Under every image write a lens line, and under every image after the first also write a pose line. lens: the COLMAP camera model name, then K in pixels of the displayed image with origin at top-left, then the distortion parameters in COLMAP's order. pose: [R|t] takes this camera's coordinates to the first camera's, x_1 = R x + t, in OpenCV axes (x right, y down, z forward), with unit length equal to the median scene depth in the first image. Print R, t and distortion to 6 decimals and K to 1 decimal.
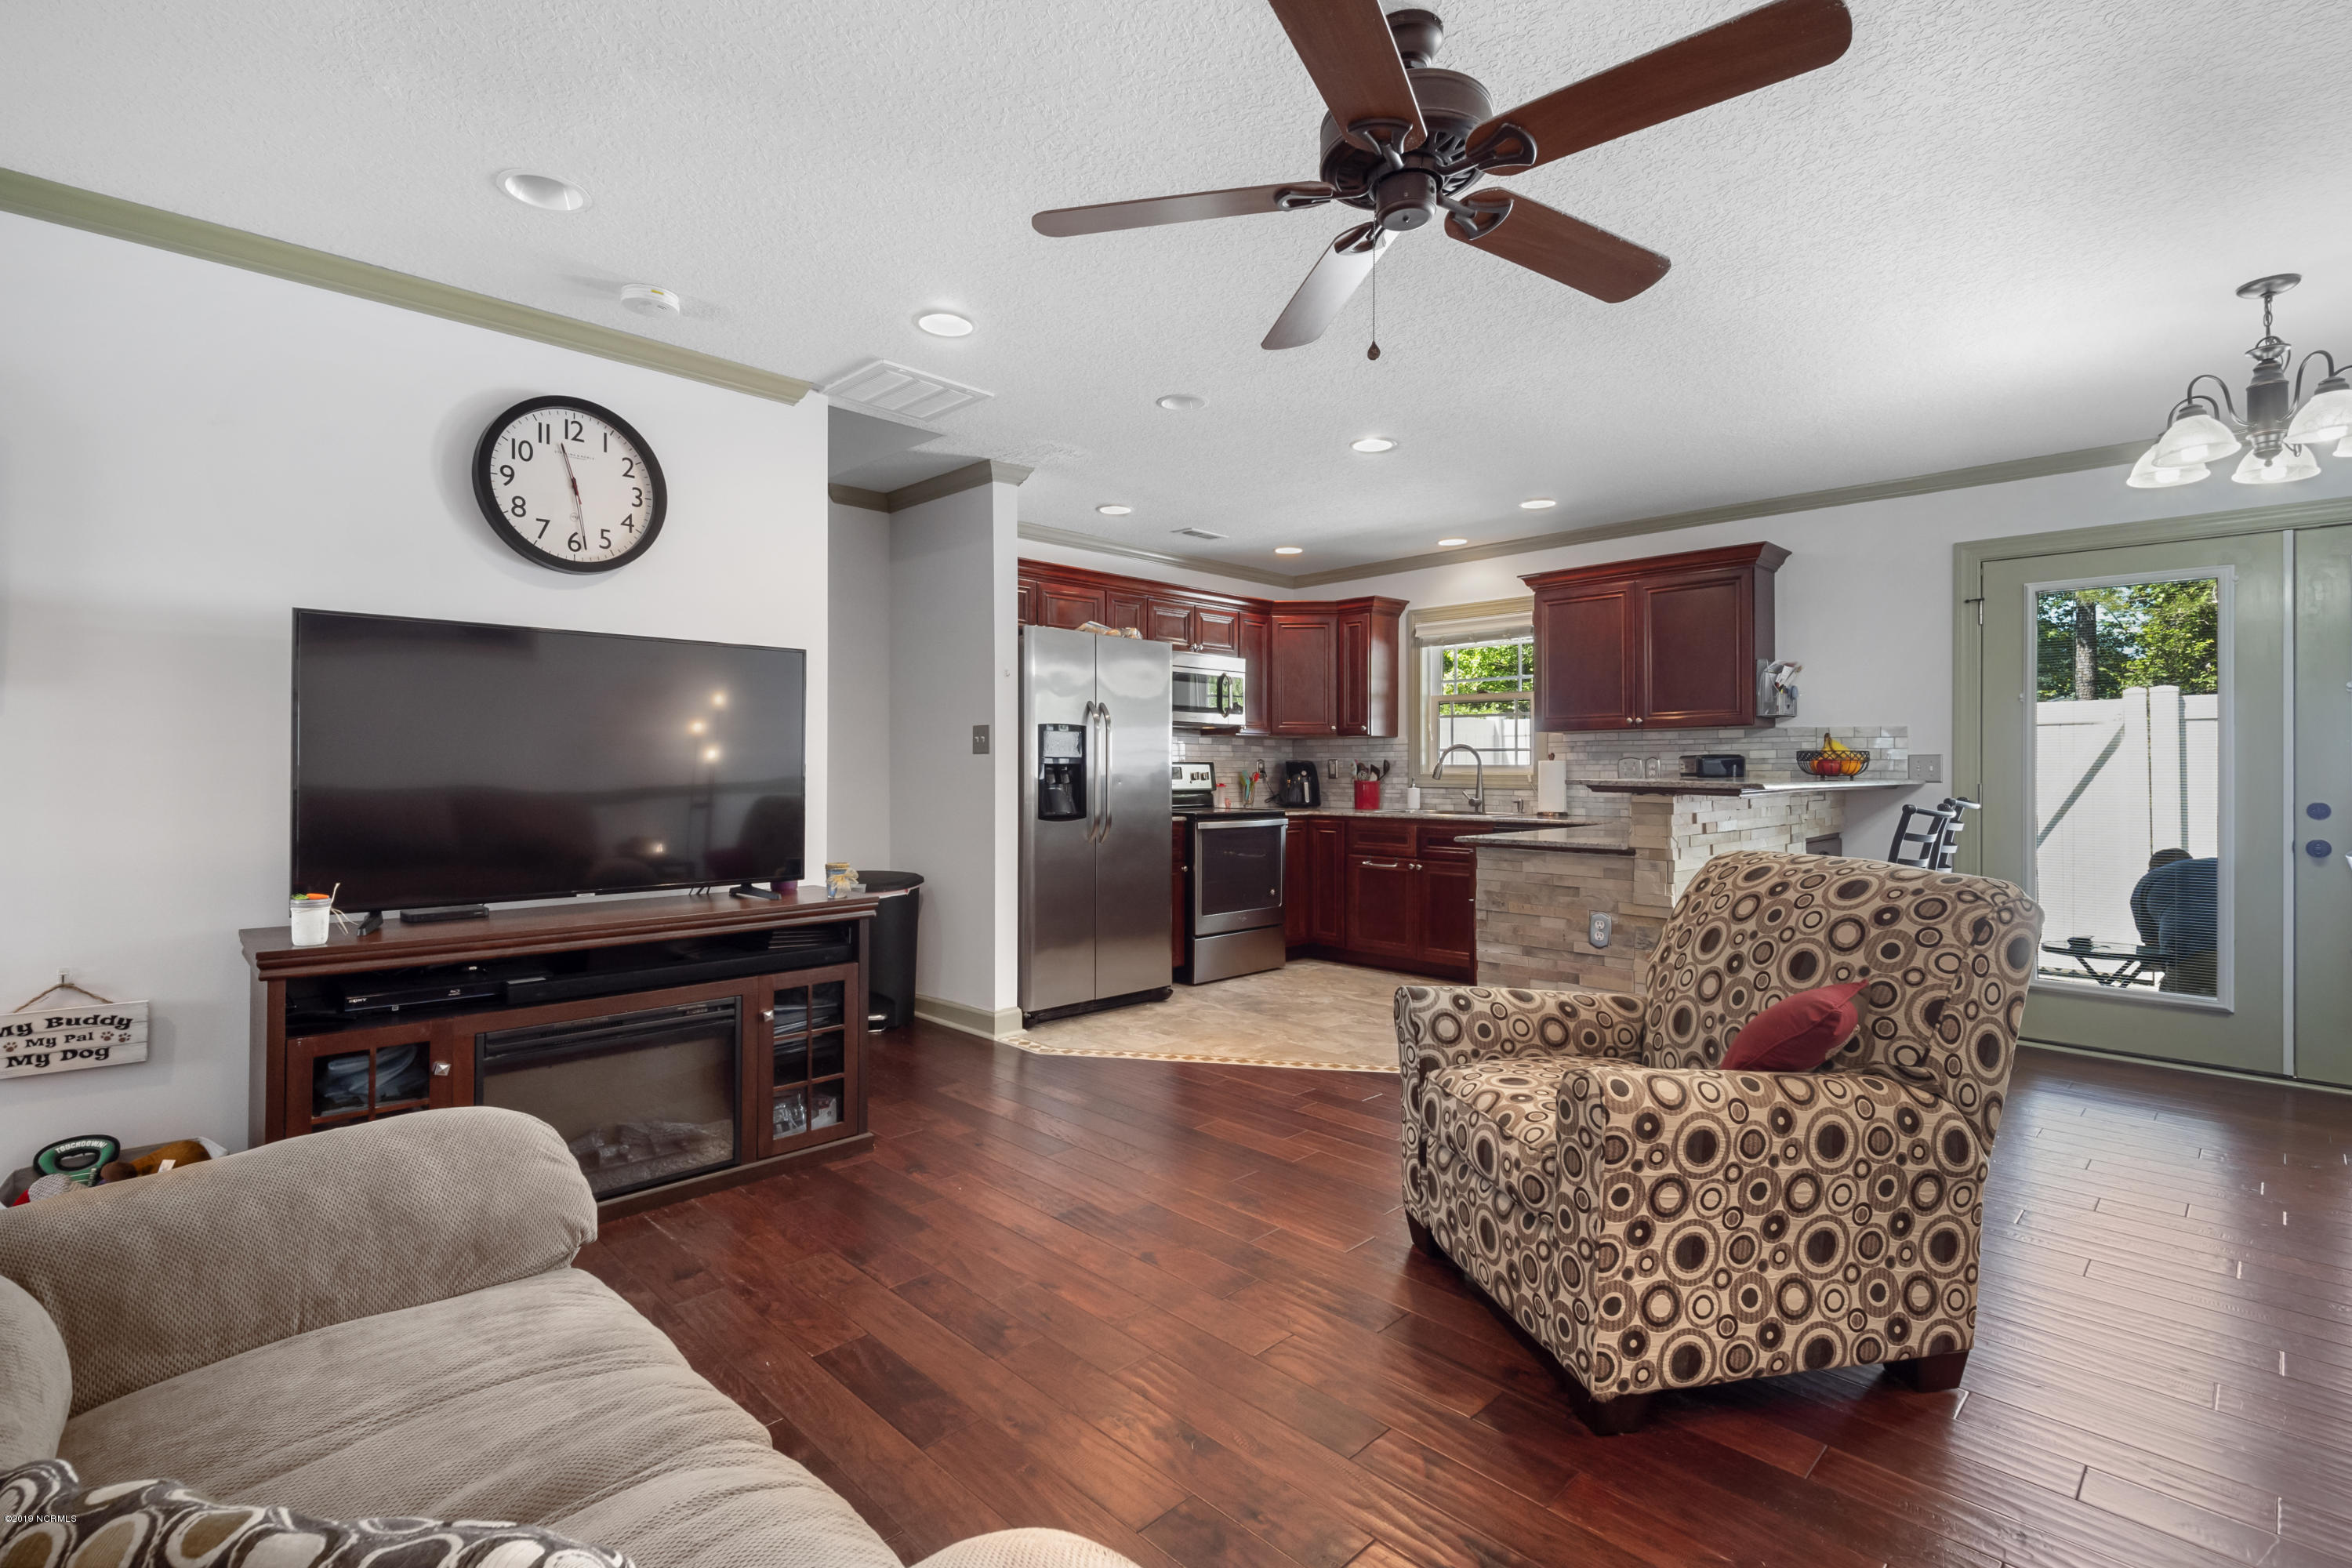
lens RADIAL K [[1079.6, 0, 1157.6], [0, 1079.6, 762.8], [0, 0, 1]] dist [0.019922, -0.011012]
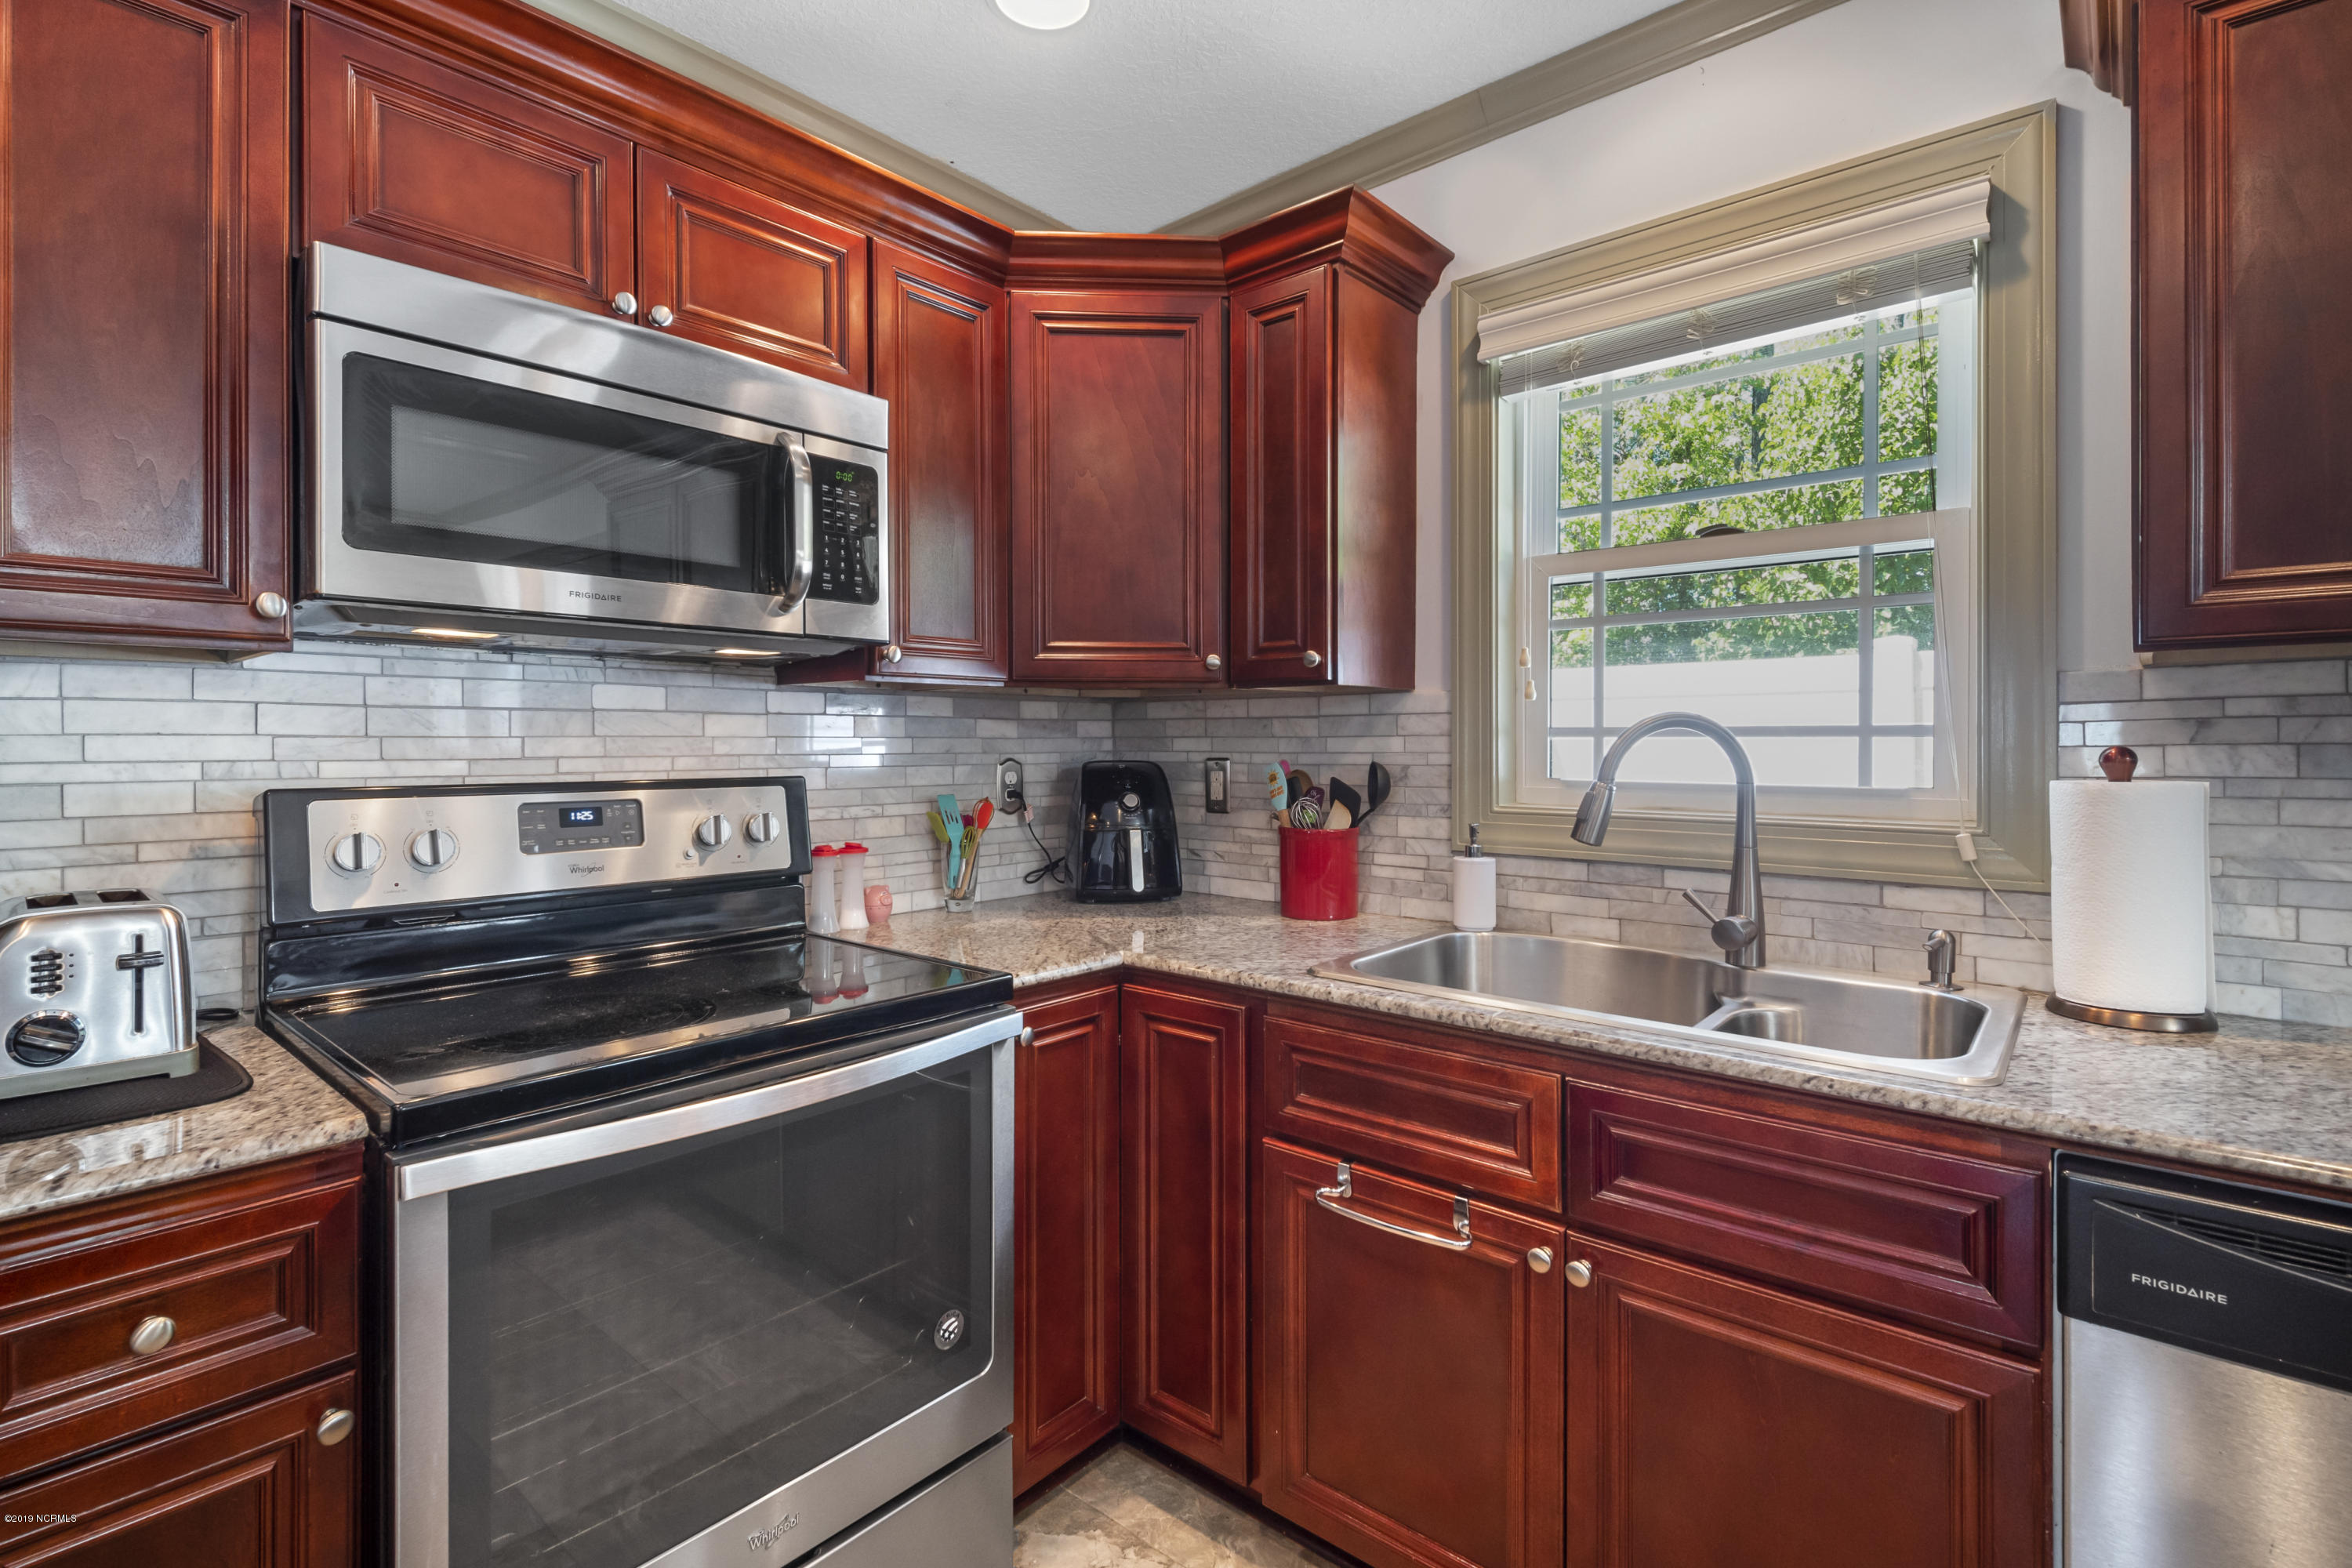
lens RADIAL K [[1079.6, 0, 1151.5], [0, 1079.6, 744.4], [0, 0, 1]] dist [0.019922, -0.011012]
pose [[0.997552, -0.004105, 0.069802, 0.168587], [0.003567, 0.999963, 0.007841, -0.014935], [-0.069831, -0.007573, 0.997530, 0.945852]]
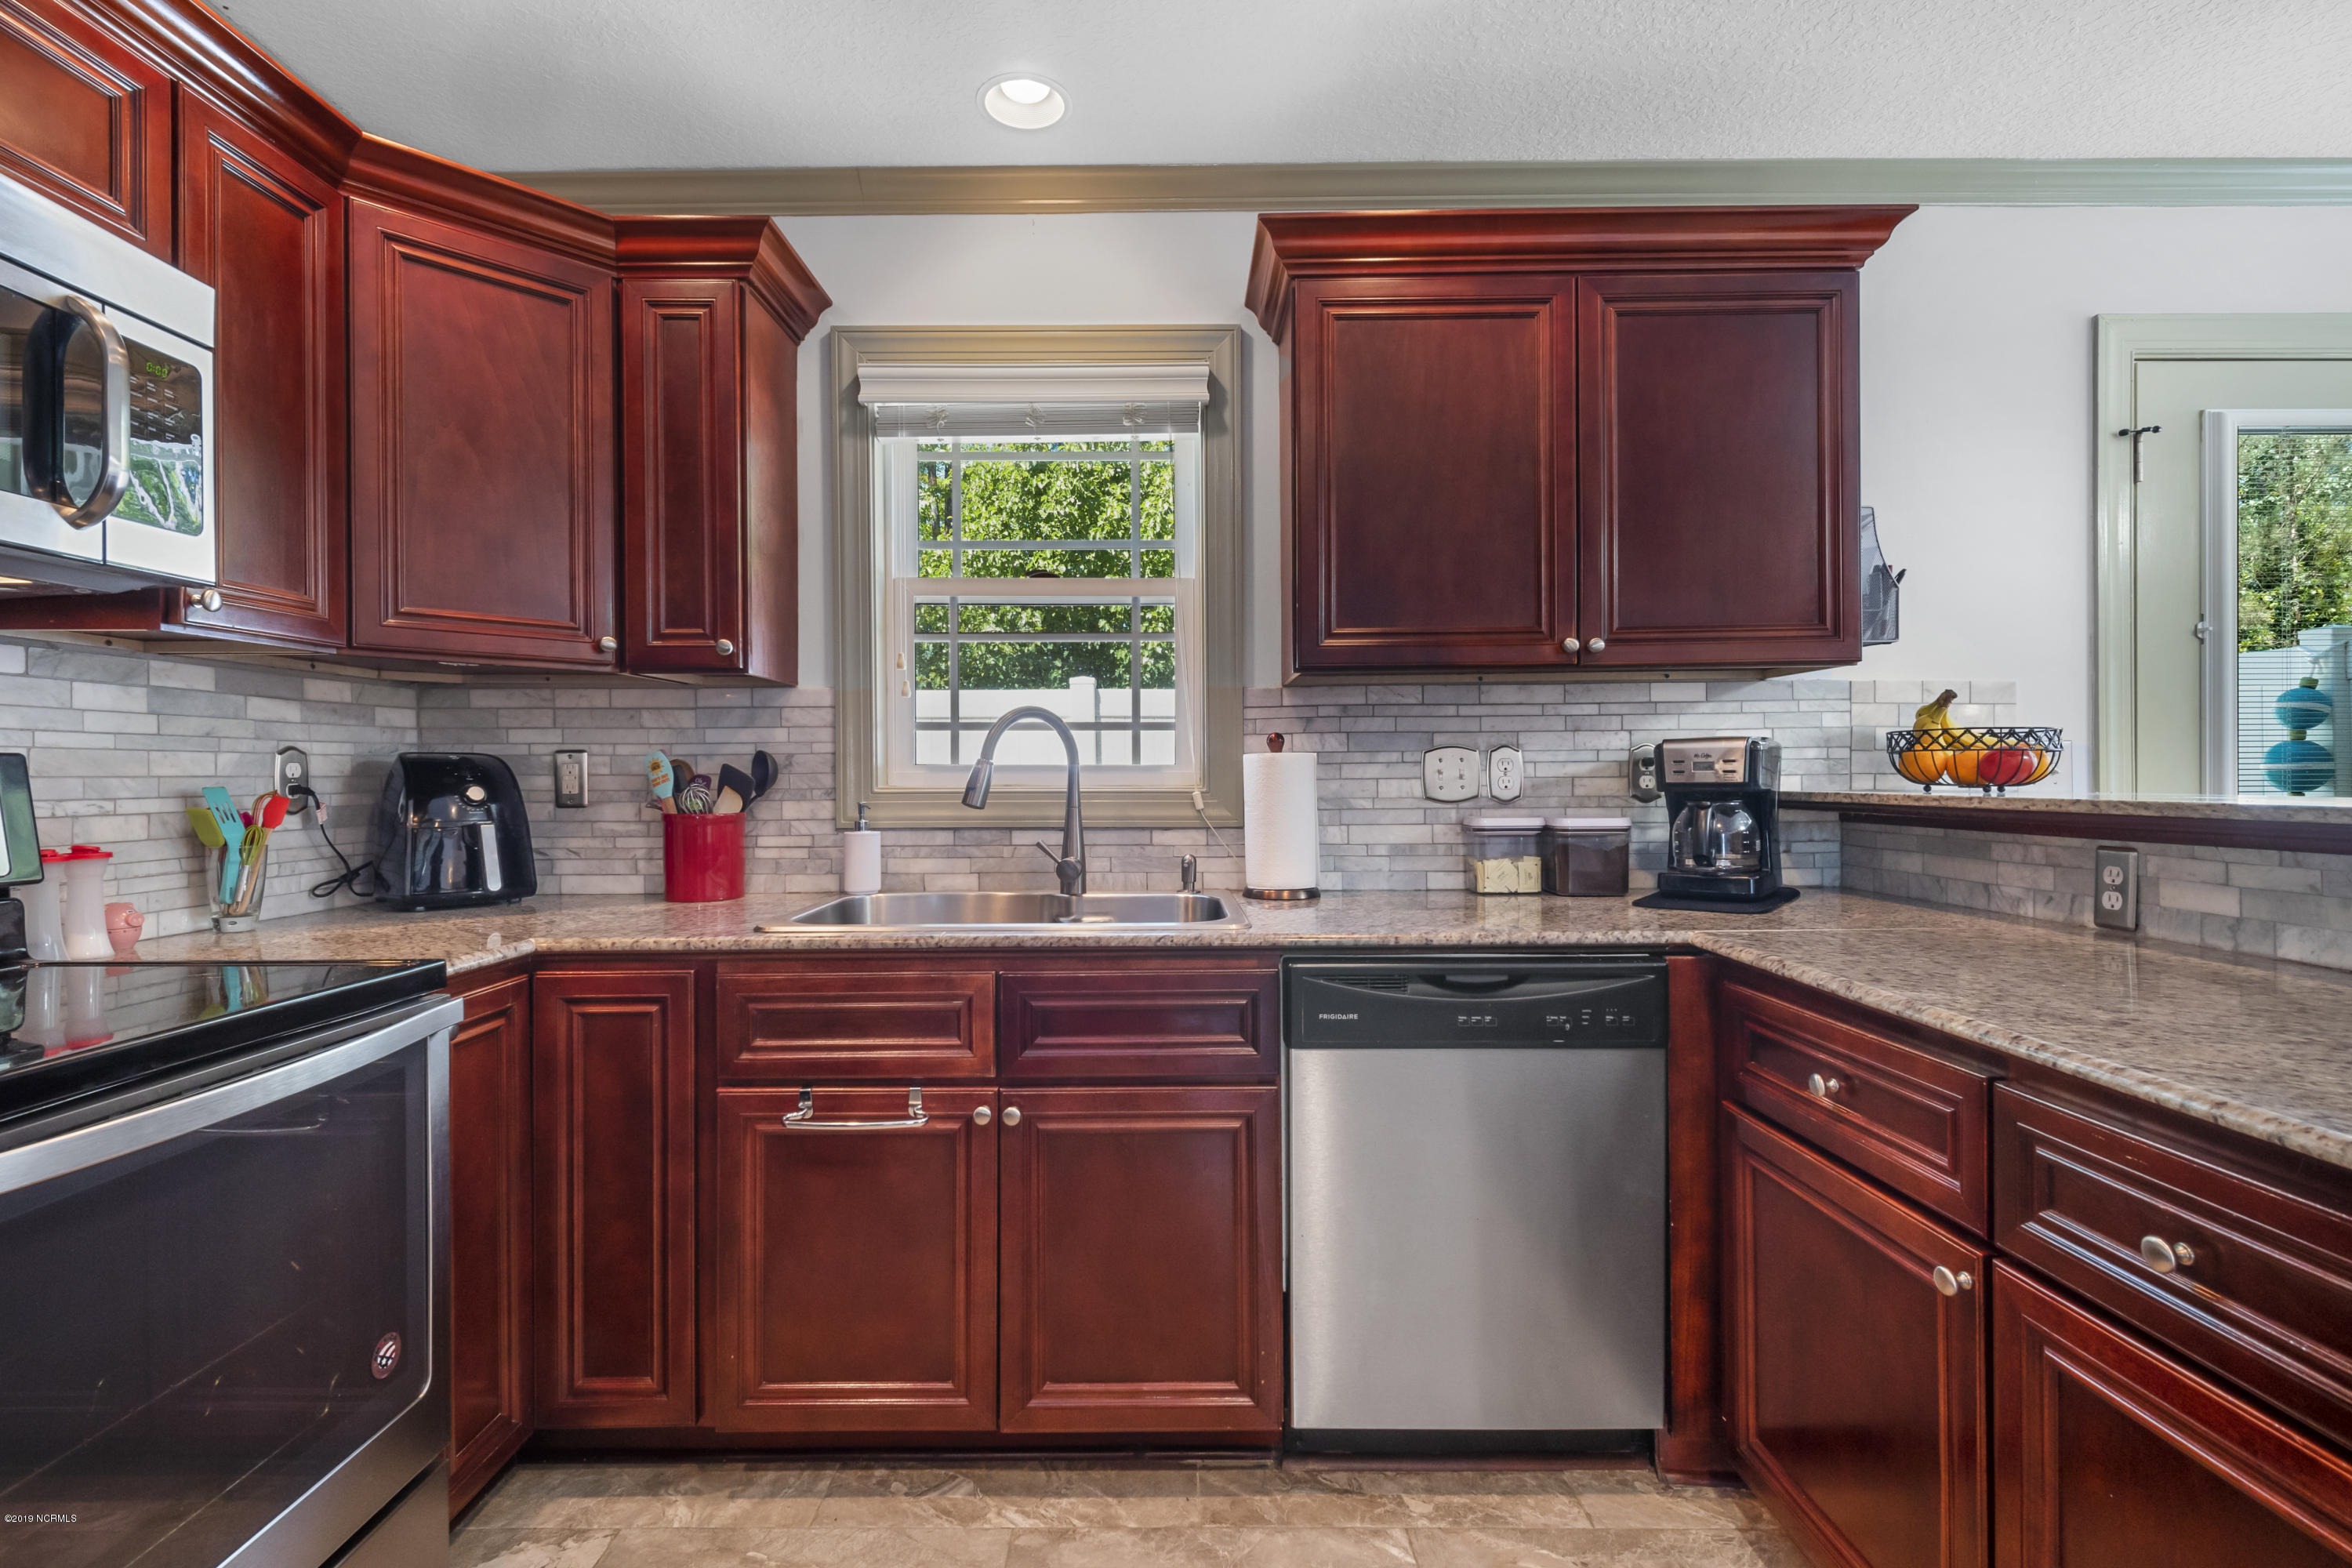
lens RADIAL K [[1079.6, 0, 1162.3], [0, 1079.6, 769.9], [0, 0, 1]] dist [0.019922, -0.011012]
pose [[0.701995, -0.003019, 0.712175, 0.076110], [0.001888, 0.999995, 0.002379, 0.003608], [-0.712179, -0.000326, 0.701998, 0.921266]]
